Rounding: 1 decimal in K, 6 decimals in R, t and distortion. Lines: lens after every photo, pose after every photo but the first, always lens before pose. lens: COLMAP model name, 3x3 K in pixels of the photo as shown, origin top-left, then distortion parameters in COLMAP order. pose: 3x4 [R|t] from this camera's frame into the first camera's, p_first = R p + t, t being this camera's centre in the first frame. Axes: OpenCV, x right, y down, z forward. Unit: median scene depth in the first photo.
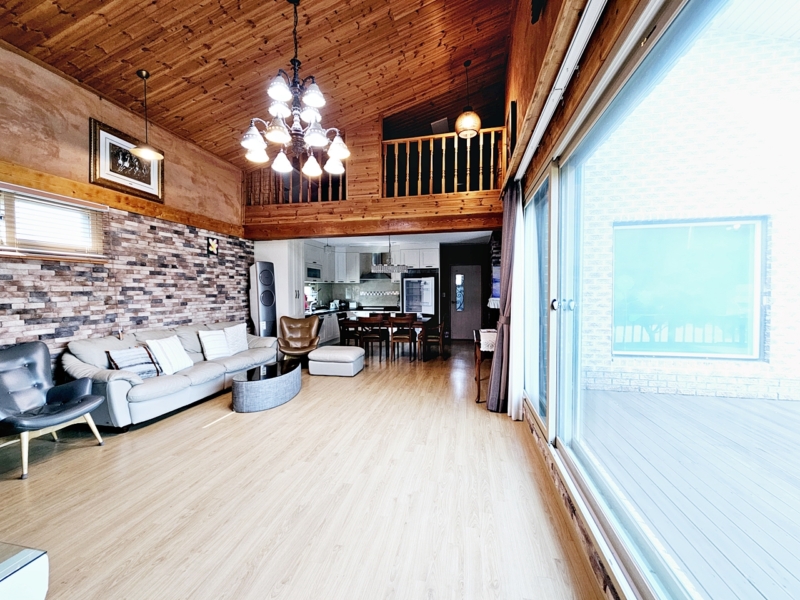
lens RADIAL K [[327.4, 0, 401.1], [0, 327.4, 297.8], [0, 0, 1]] dist [0.001578, 0.000130]
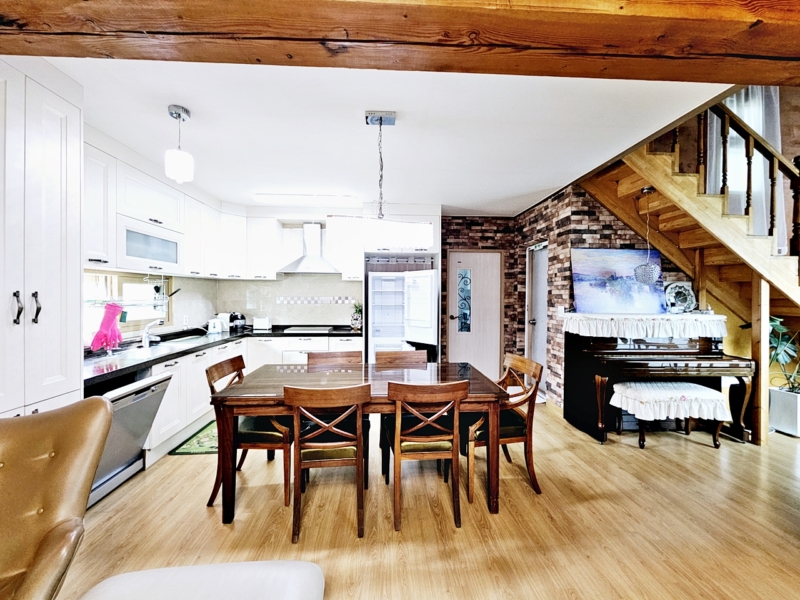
lens RADIAL K [[327.4, 0, 399.7], [0, 327.4, 299.4], [0, 0, 1]] dist [0.001578, 0.000130]
pose [[0.968219, 0.010659, 0.249877, -0.141237], [-0.009083, 0.999931, -0.007457, -0.025868], [-0.249939, 0.004950, 0.968249, 0.972871]]
